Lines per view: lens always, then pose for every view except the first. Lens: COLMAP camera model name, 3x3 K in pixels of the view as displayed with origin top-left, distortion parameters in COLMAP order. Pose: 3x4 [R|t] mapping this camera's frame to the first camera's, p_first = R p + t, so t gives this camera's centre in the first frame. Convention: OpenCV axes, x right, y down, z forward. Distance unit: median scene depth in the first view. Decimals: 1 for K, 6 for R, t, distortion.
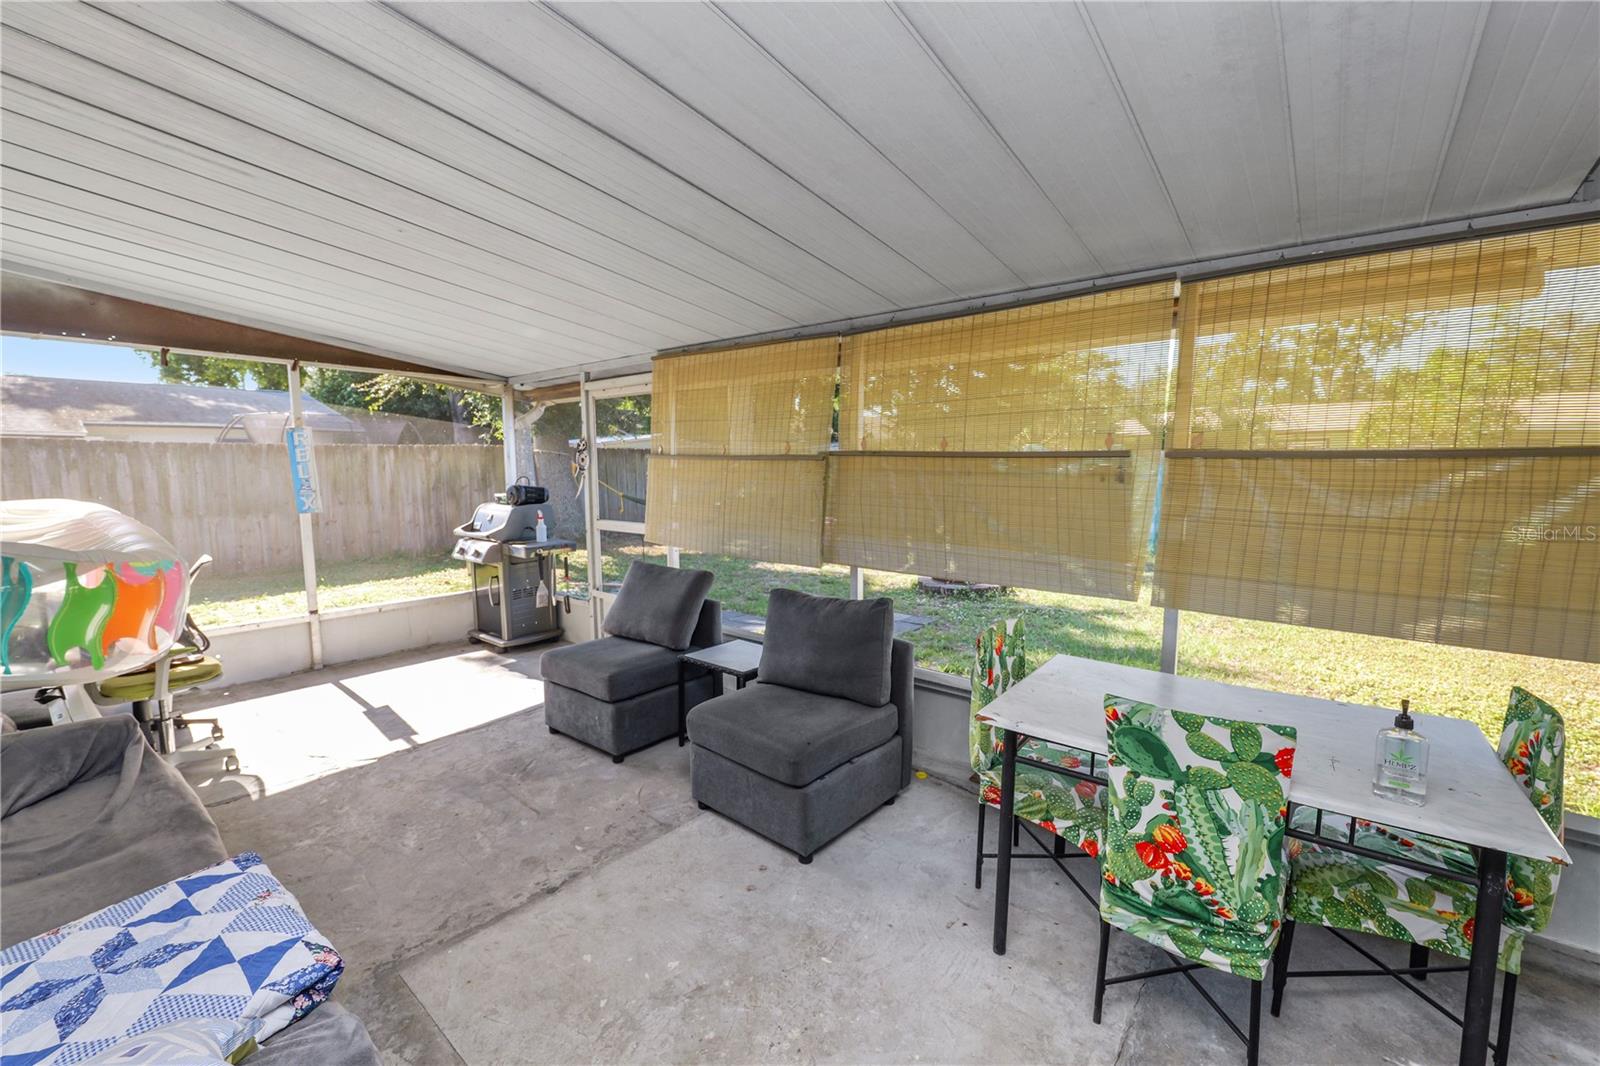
lens RADIAL K [[657.3, 0, 797.0], [0, 657.3, 525.1], [0, 0, 1]] dist [-0.007276, 0.000027]
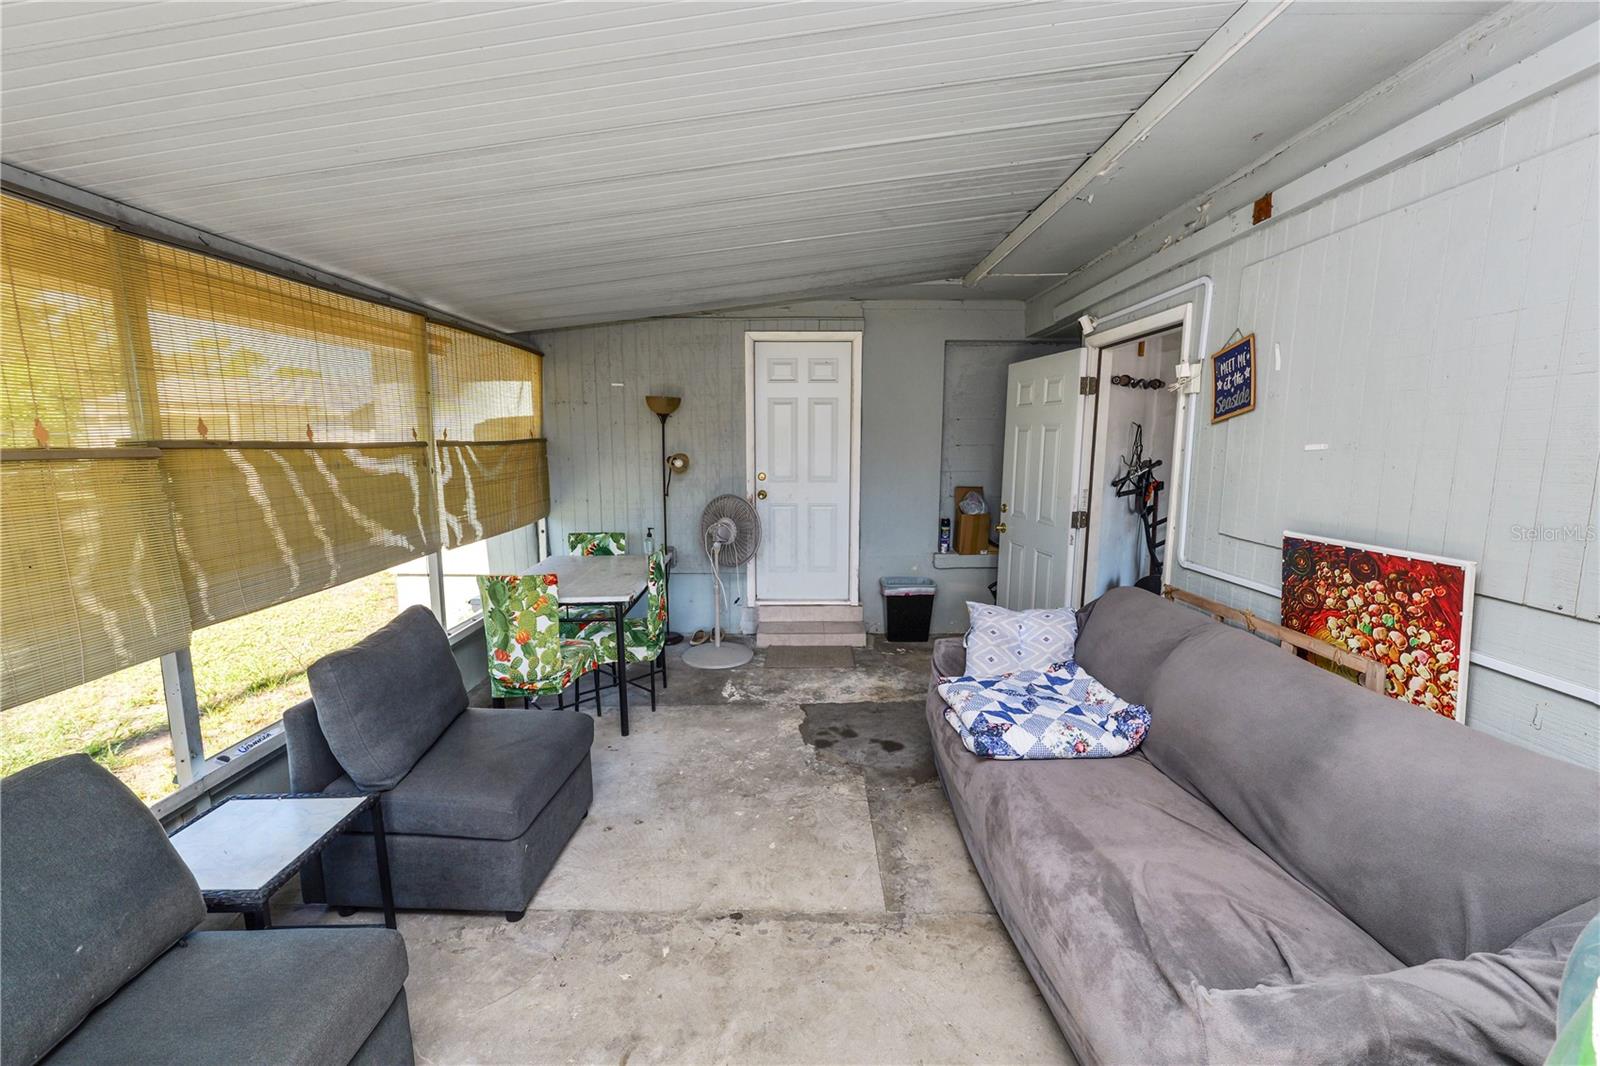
lens RADIAL K [[657.3, 0, 797.8], [0, 657.3, 534.8], [0, 0, 1]] dist [-0.007276, 0.000027]
pose [[-0.627267, -0.115454, 0.770199, -1.052831], [0.074424, 0.975538, 0.206847, -0.159040], [-0.775240, 0.187070, -0.603330, 1.348897]]
